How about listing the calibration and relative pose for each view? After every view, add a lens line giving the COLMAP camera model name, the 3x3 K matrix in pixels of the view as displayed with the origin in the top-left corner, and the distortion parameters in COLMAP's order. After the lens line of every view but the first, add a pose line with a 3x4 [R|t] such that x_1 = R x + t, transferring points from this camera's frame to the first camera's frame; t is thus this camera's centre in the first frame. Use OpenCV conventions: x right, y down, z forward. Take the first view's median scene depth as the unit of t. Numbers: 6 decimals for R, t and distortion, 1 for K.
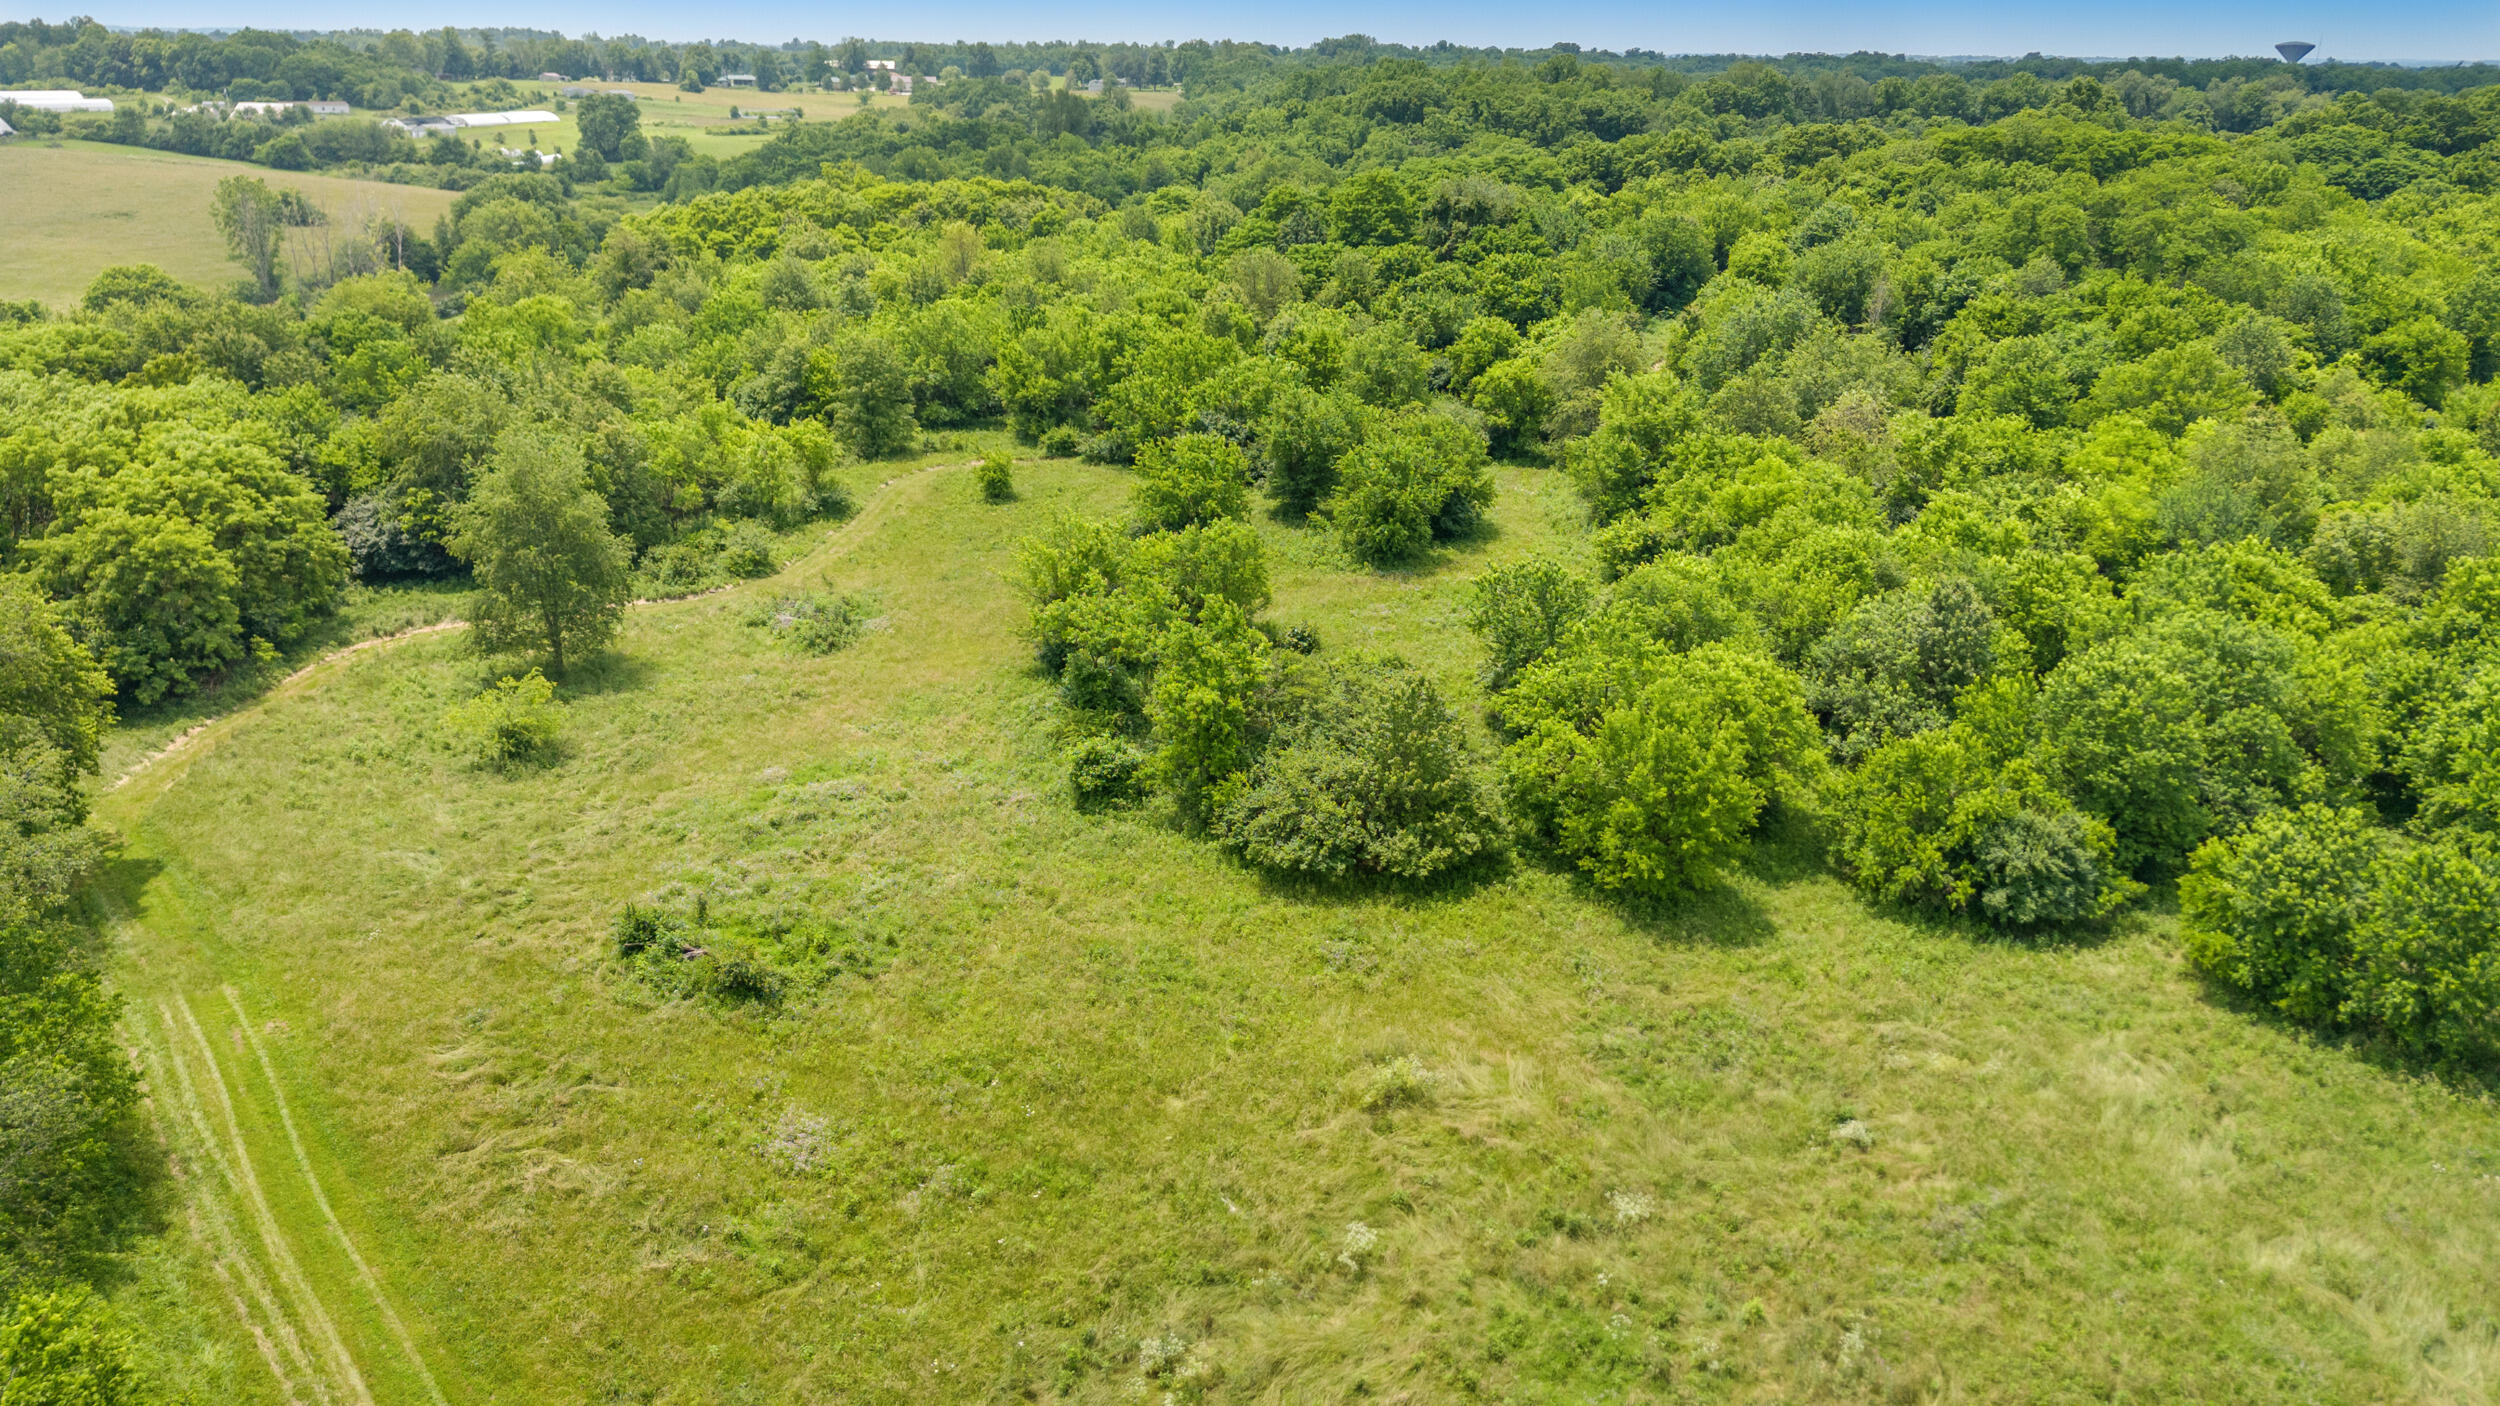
lens RADIAL K [[1775.1, 0, 1250.0], [0, 1775.1, 703.0], [0, 0, 1]] dist [0.066928, -0.061413]
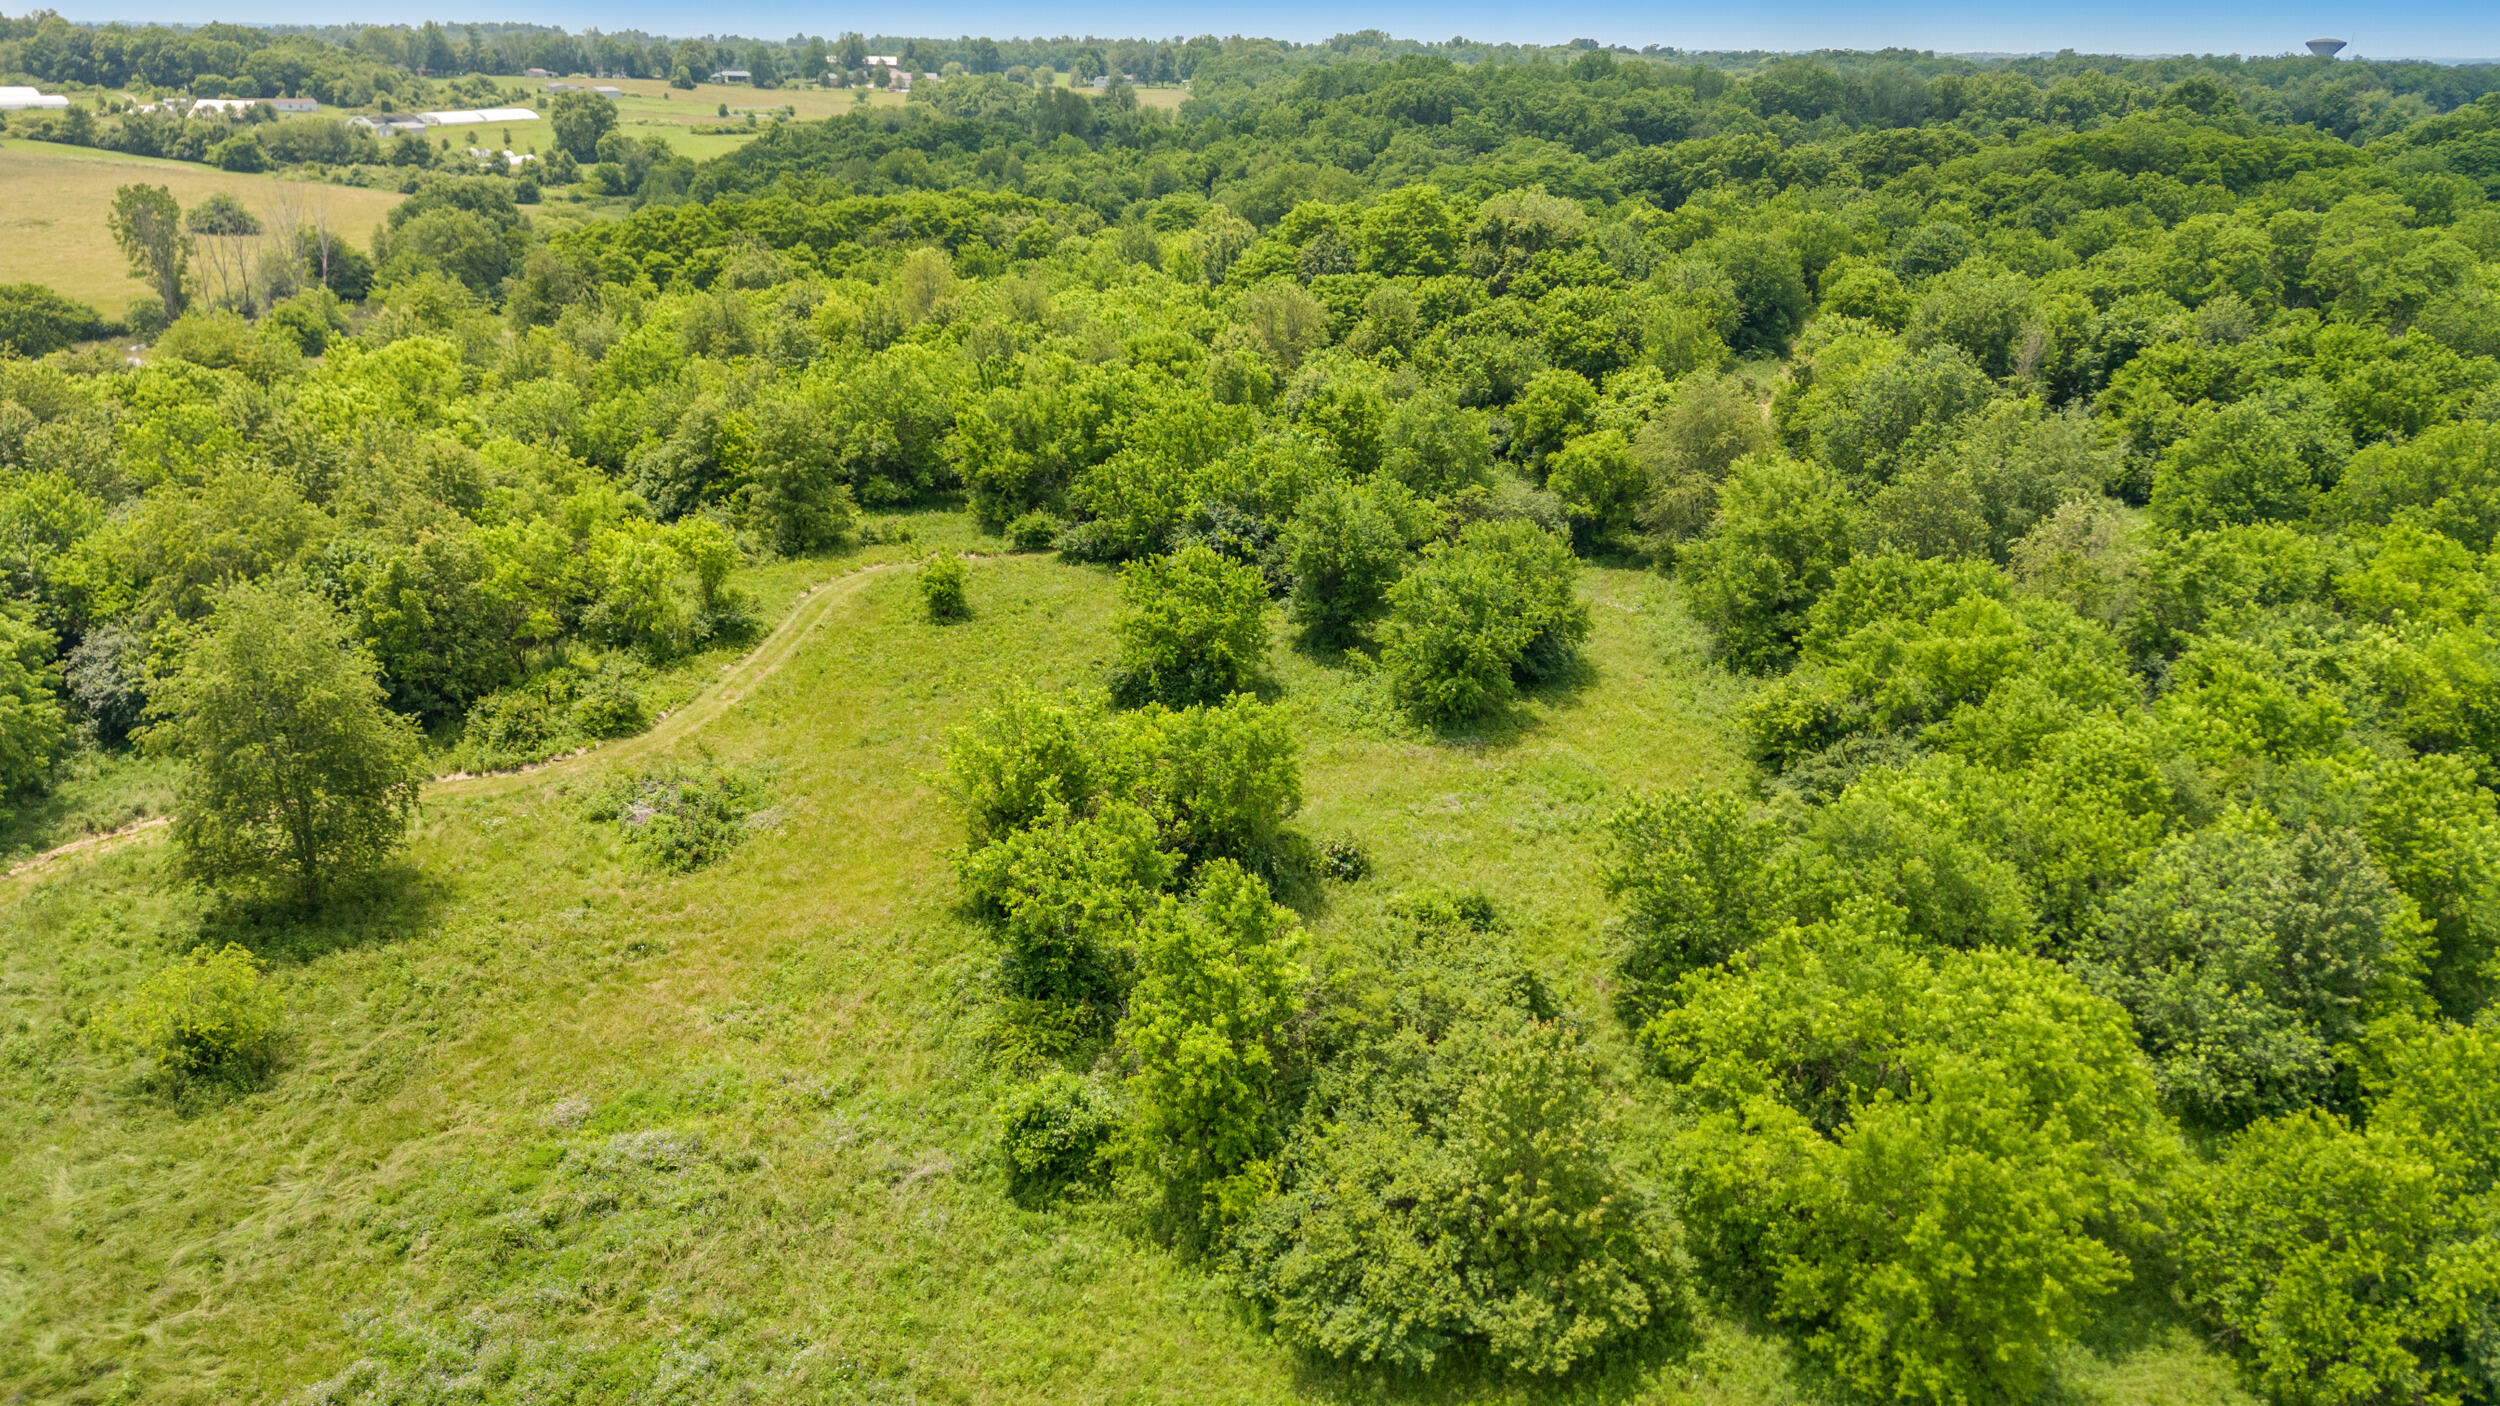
lens RADIAL K [[1775.1, 0, 1250.0], [0, 1775.1, 703.0], [0, 0, 1]] dist [0.066928, -0.061413]
pose [[0.999986, 0.002742, -0.004469, -0.004148], [-0.002734, 0.999995, 0.001791, -0.067525], [0.004474, -0.001779, 0.999988, 0.187679]]
